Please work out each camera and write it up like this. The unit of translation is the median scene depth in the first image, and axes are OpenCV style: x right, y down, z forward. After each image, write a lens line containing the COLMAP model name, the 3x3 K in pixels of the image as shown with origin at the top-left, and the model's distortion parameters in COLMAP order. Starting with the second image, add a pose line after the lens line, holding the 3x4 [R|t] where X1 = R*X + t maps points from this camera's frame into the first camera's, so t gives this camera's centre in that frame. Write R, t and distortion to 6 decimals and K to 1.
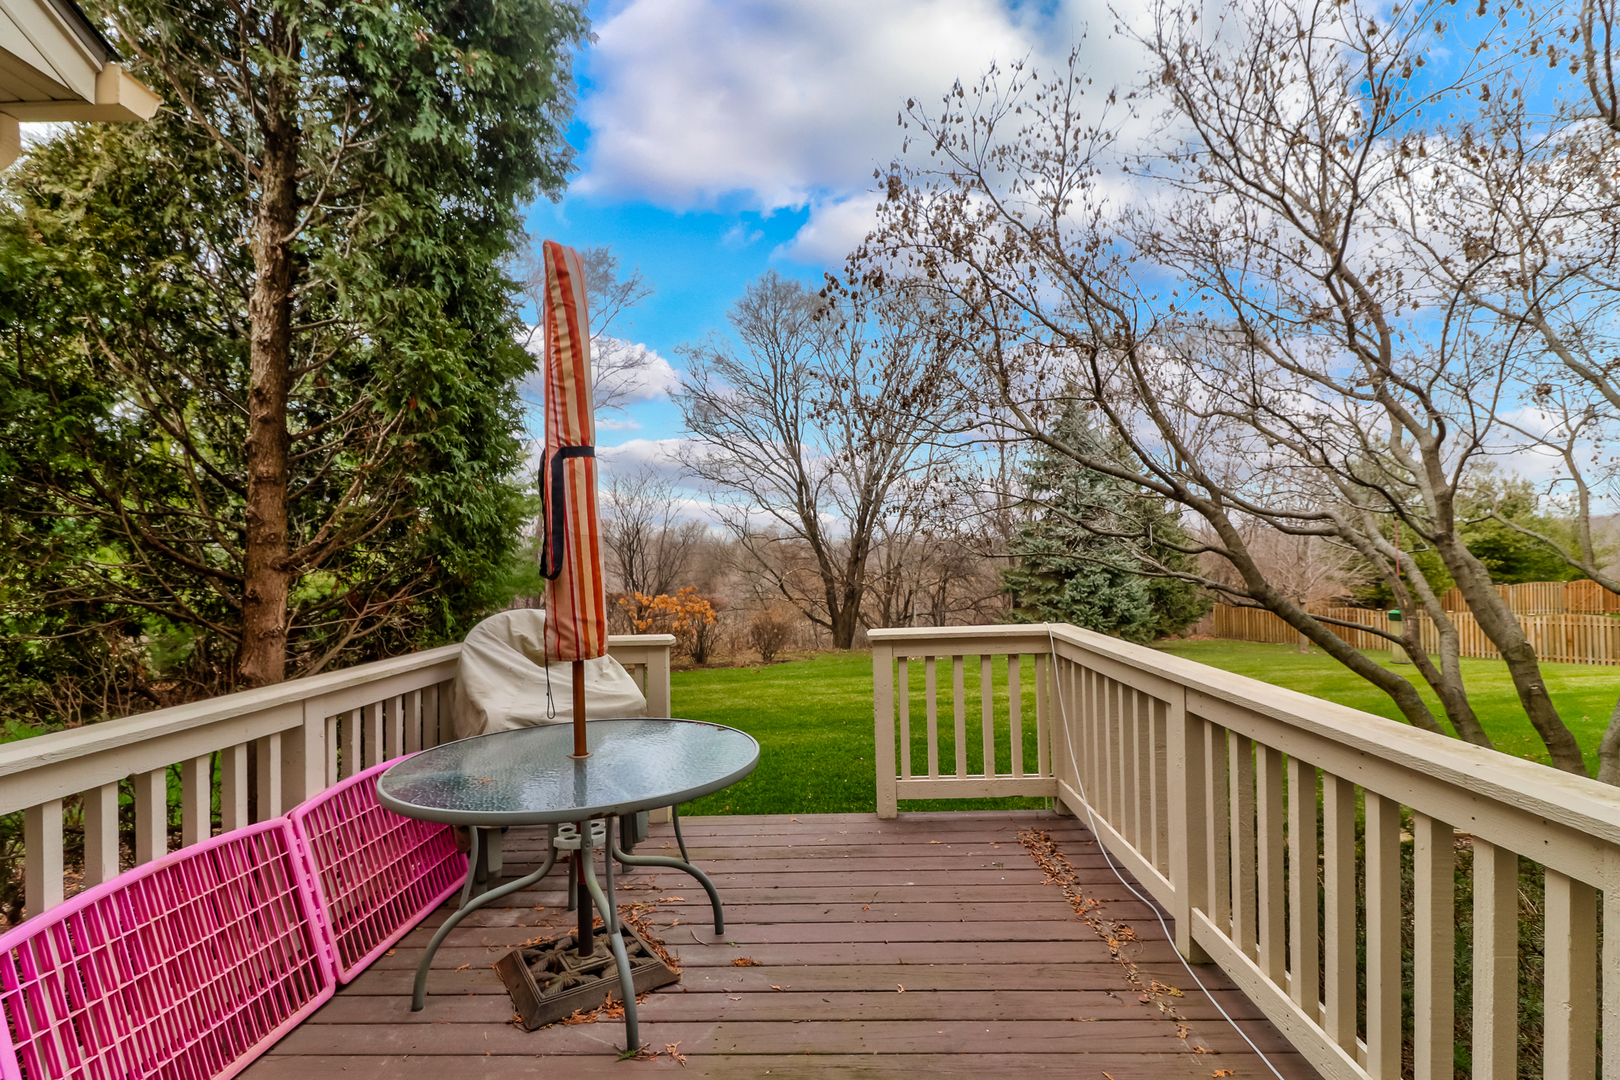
lens RADIAL K [[772.3, 0, 817.3], [0, 772.3, 551.3], [0, 0, 1]] dist [0.011226, -0.007321]
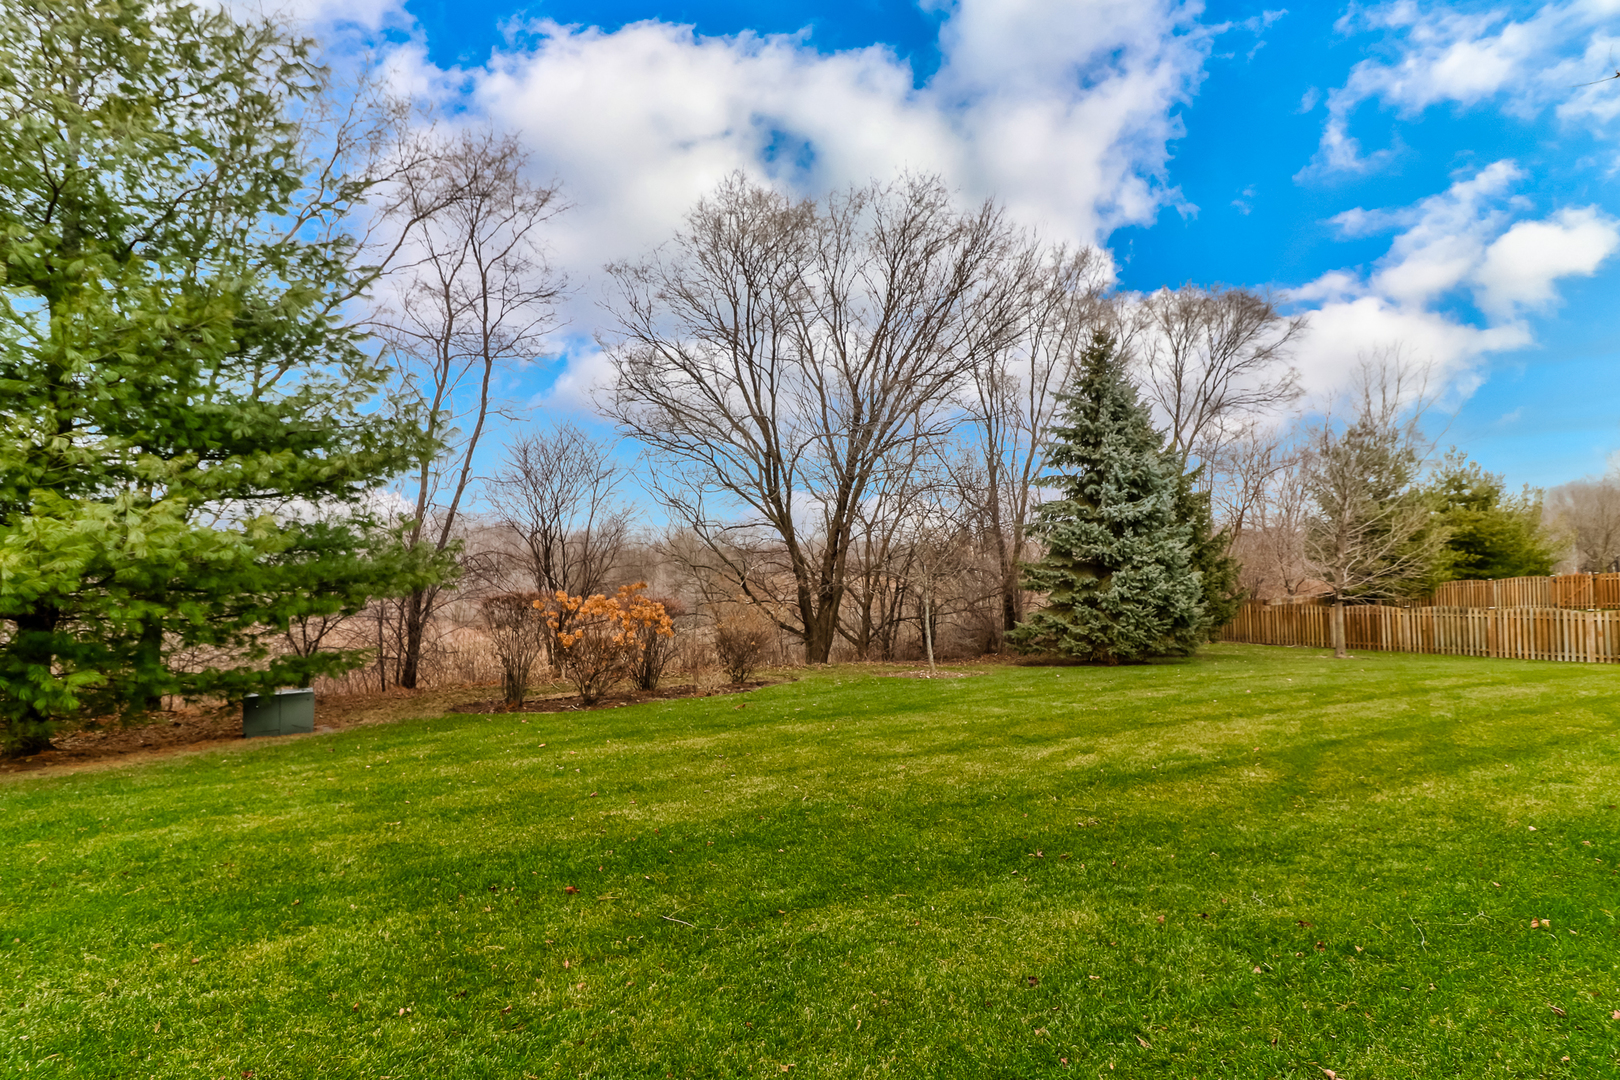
lens RADIAL K [[772.3, 0, 815.9], [0, 772.3, 546.3], [0, 0, 1]] dist [0.011226, -0.007321]
pose [[0.994992, -0.003012, 0.099904, -0.058434], [0.004225, 0.999920, -0.011929, 0.017287], [-0.099860, 0.012291, 0.994926, 0.229309]]
